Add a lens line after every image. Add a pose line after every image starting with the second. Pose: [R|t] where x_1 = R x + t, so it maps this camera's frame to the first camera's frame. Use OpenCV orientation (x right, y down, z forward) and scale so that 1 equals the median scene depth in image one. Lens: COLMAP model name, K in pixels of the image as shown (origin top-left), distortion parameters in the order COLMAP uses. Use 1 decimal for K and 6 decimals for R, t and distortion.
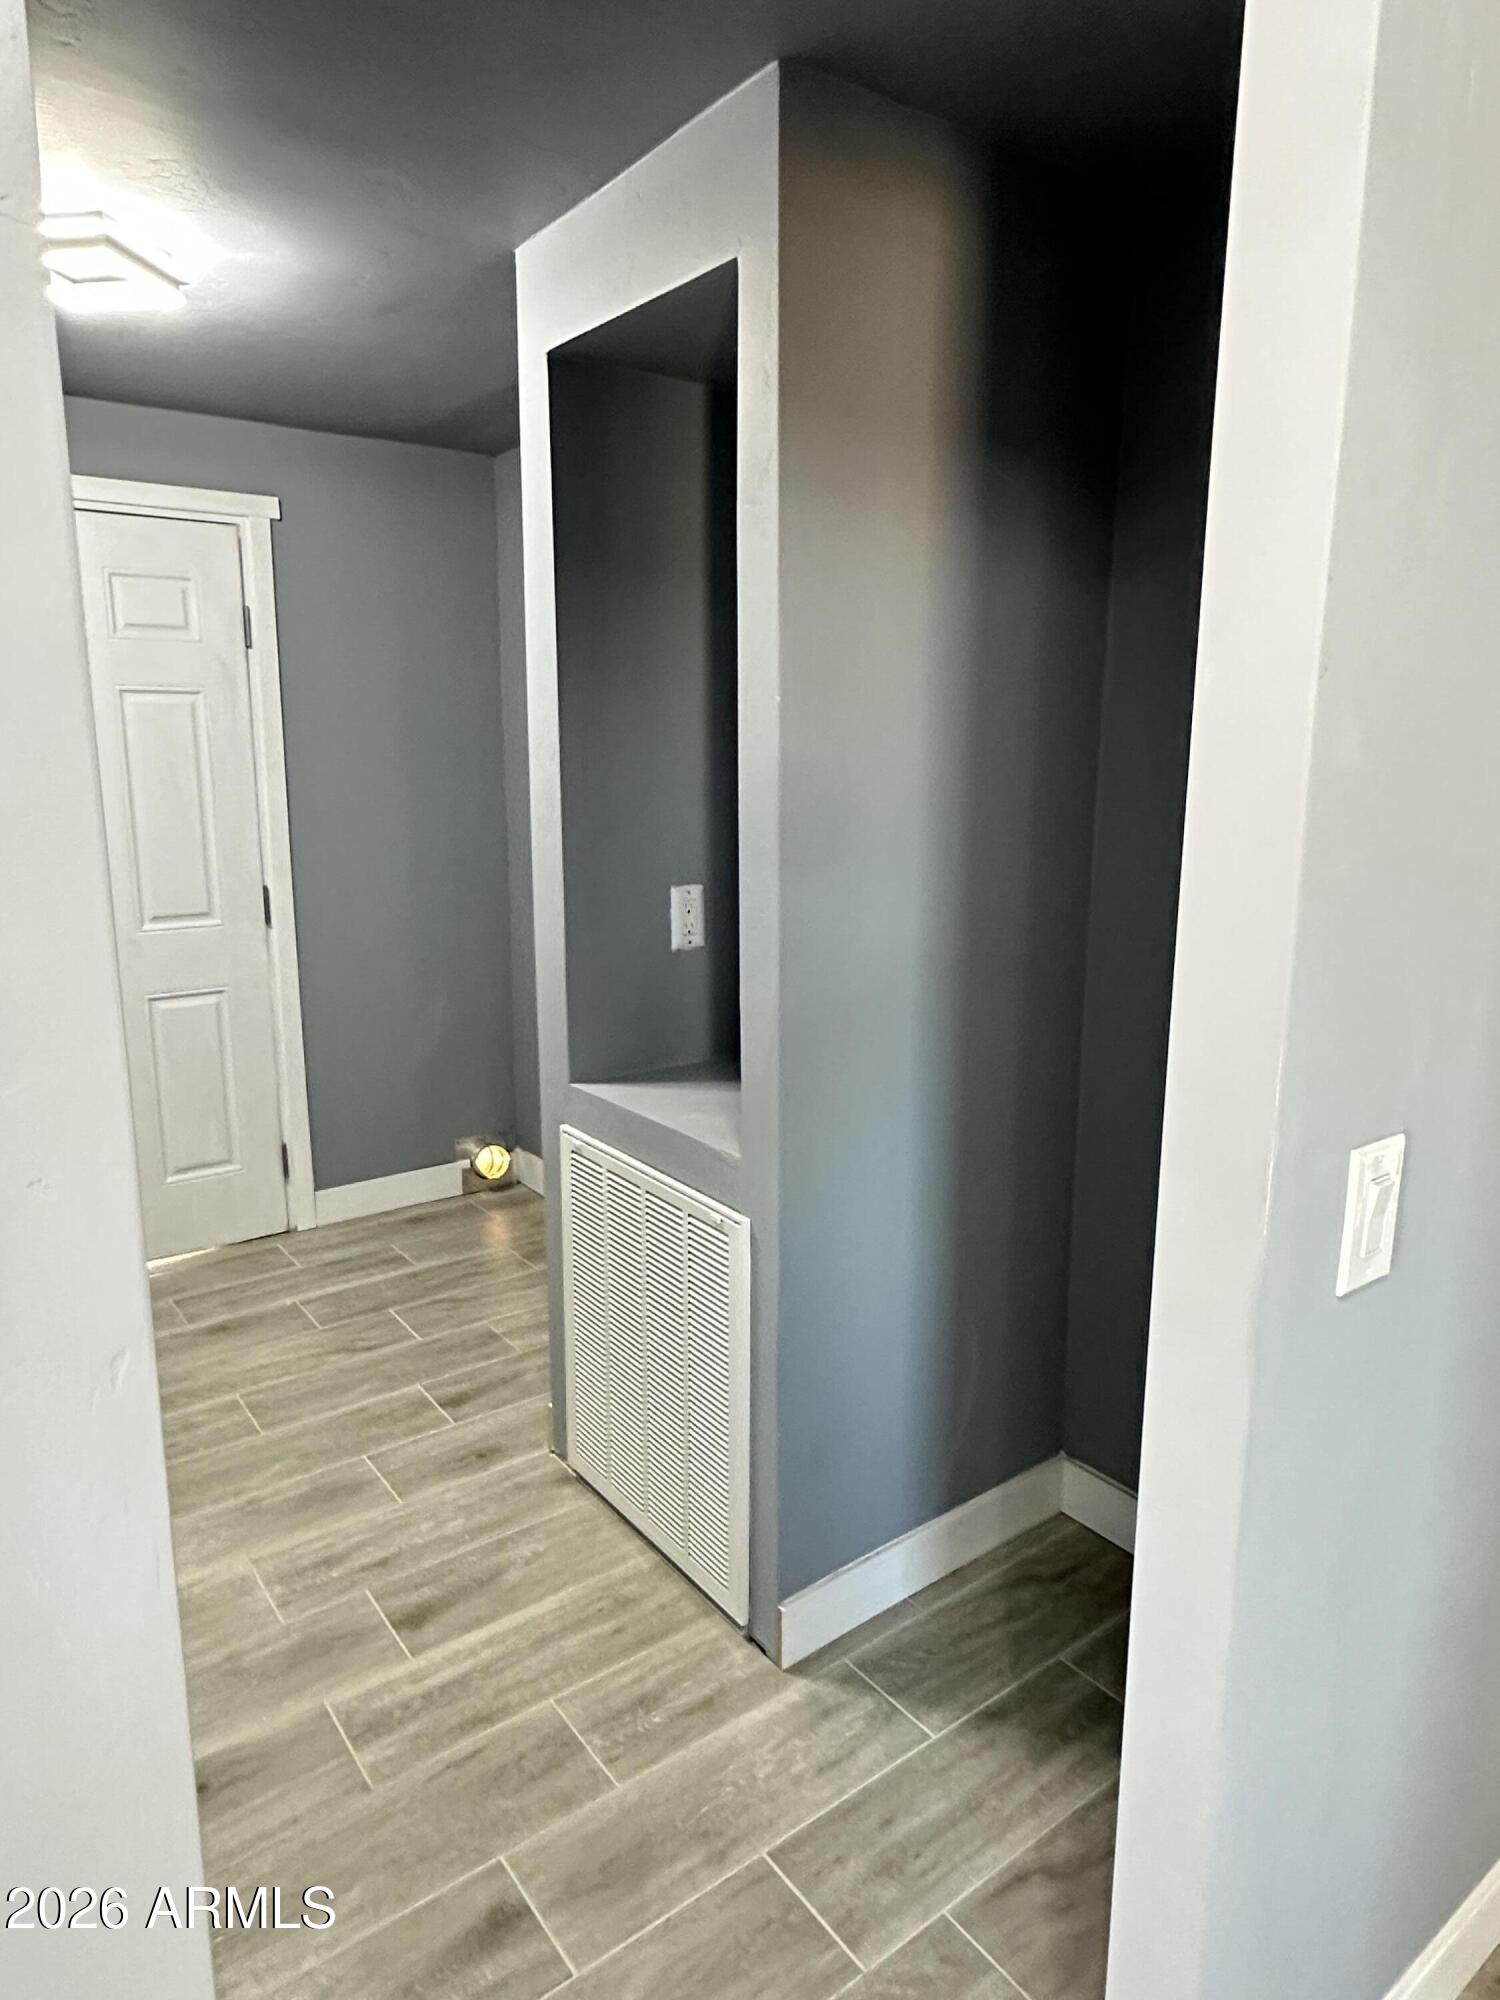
lens RADIAL K [[1233.6, 0, 739.3], [0, 1233.6, 1007.5], [0, 0, 1]] dist [0.003535, 0.000341]
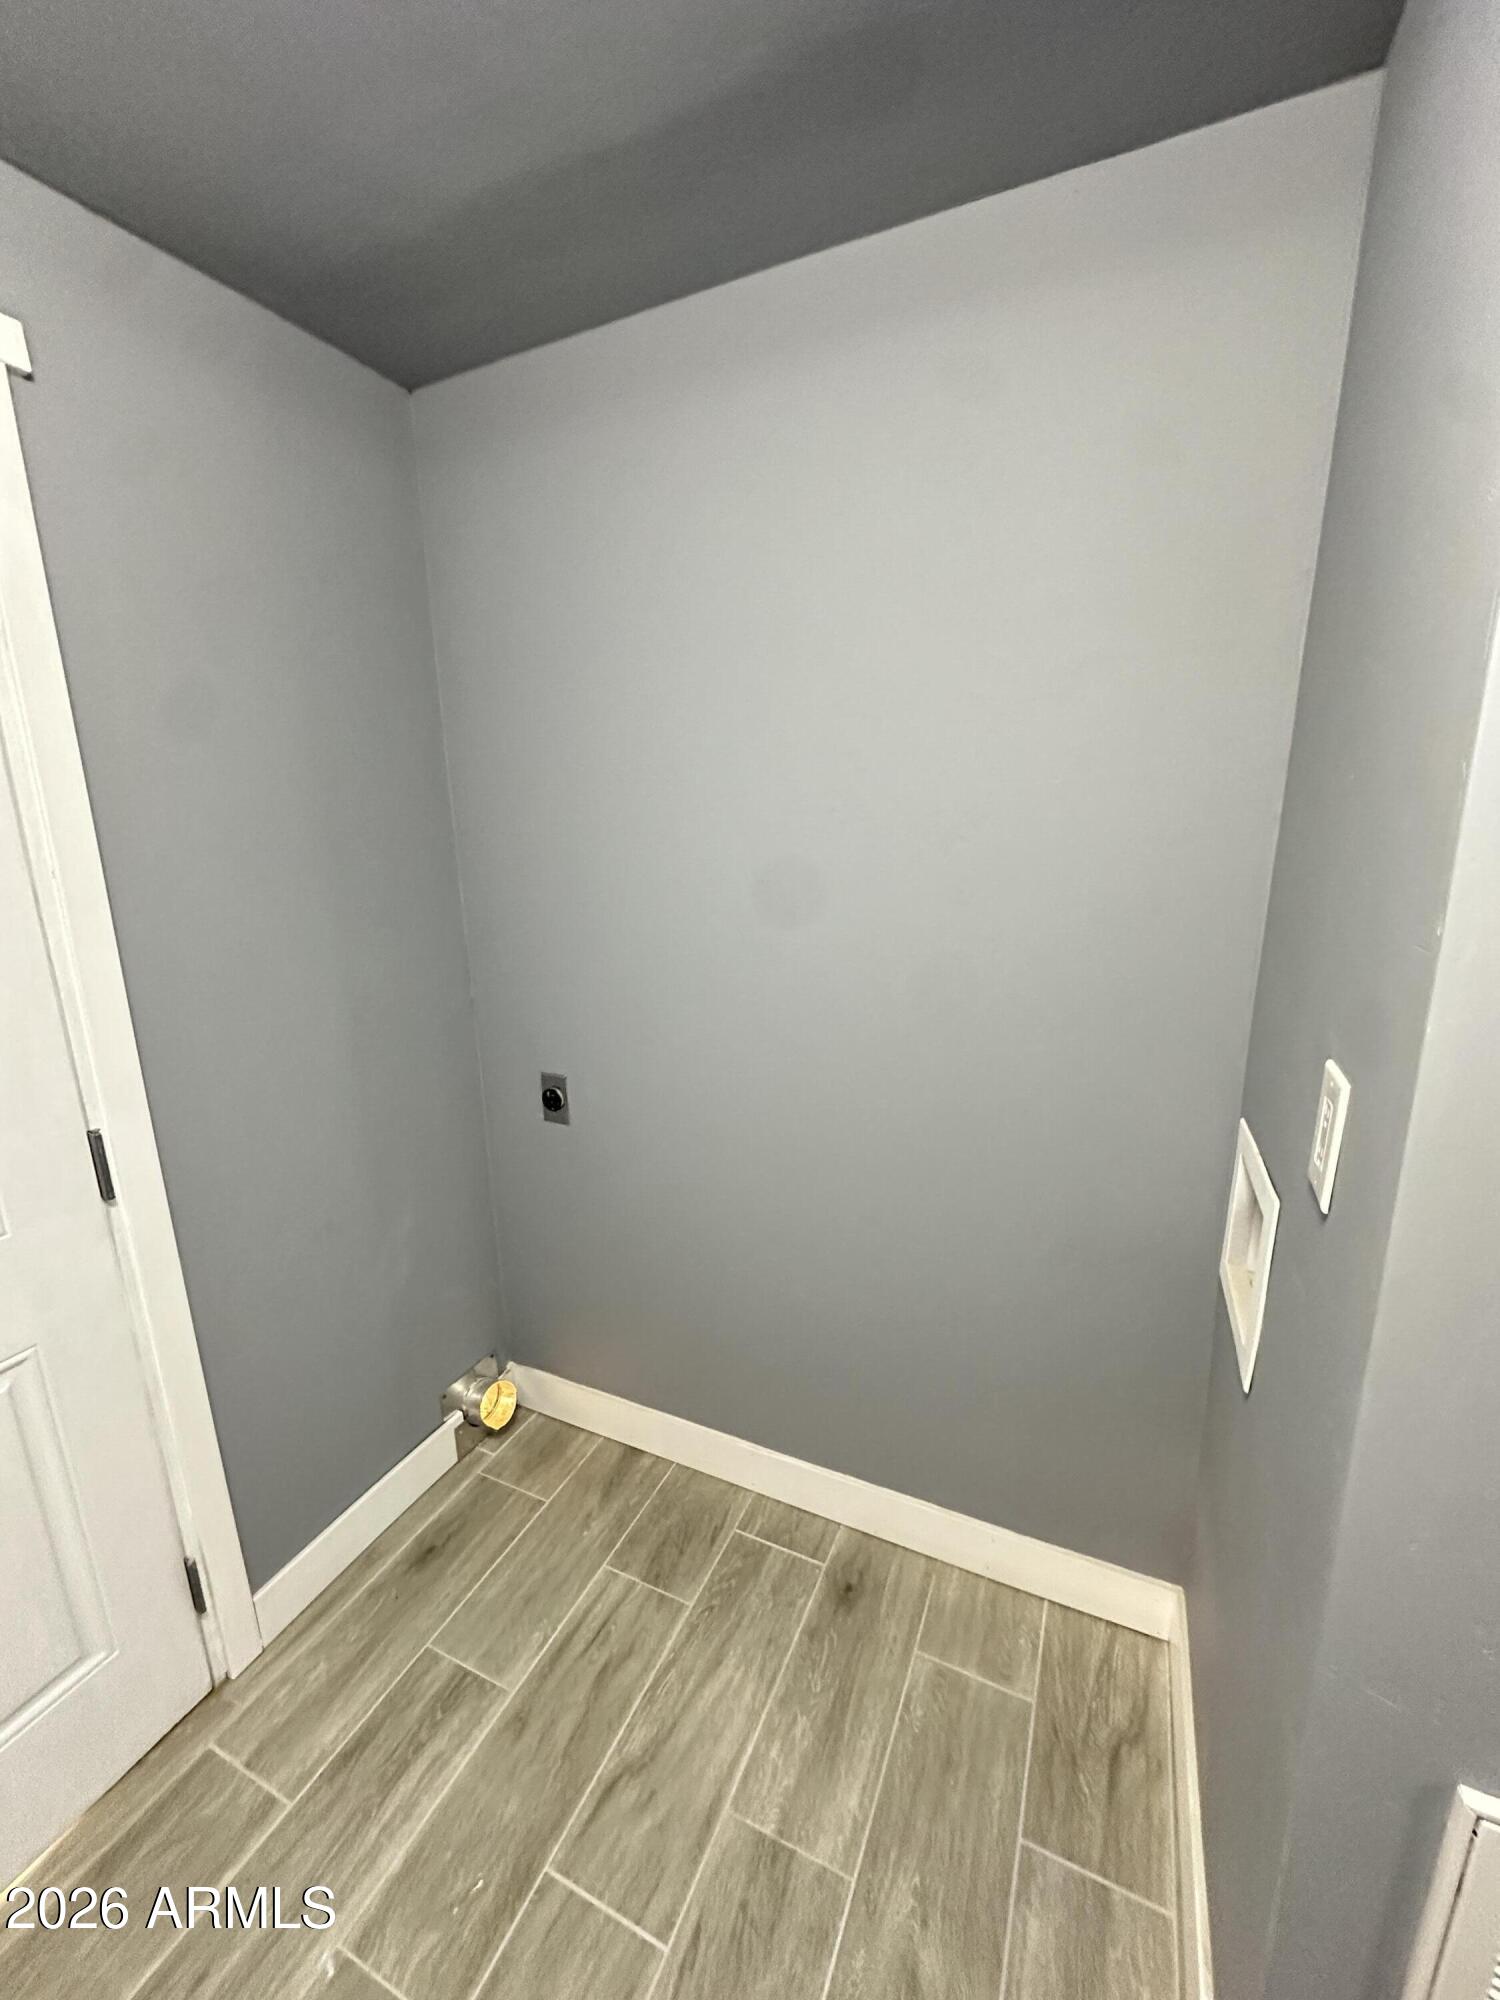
lens RADIAL K [[796.3, 0, 761.0], [0, 796.3, 1002.5], [0, 0, 1]] dist [-0.003871, -0.000226]
pose [[0.881790, -0.135276, 0.451827, -0.278624], [0.129829, 0.990595, 0.043206, -0.128798], [-0.453422, 0.020561, 0.891059, 0.576795]]
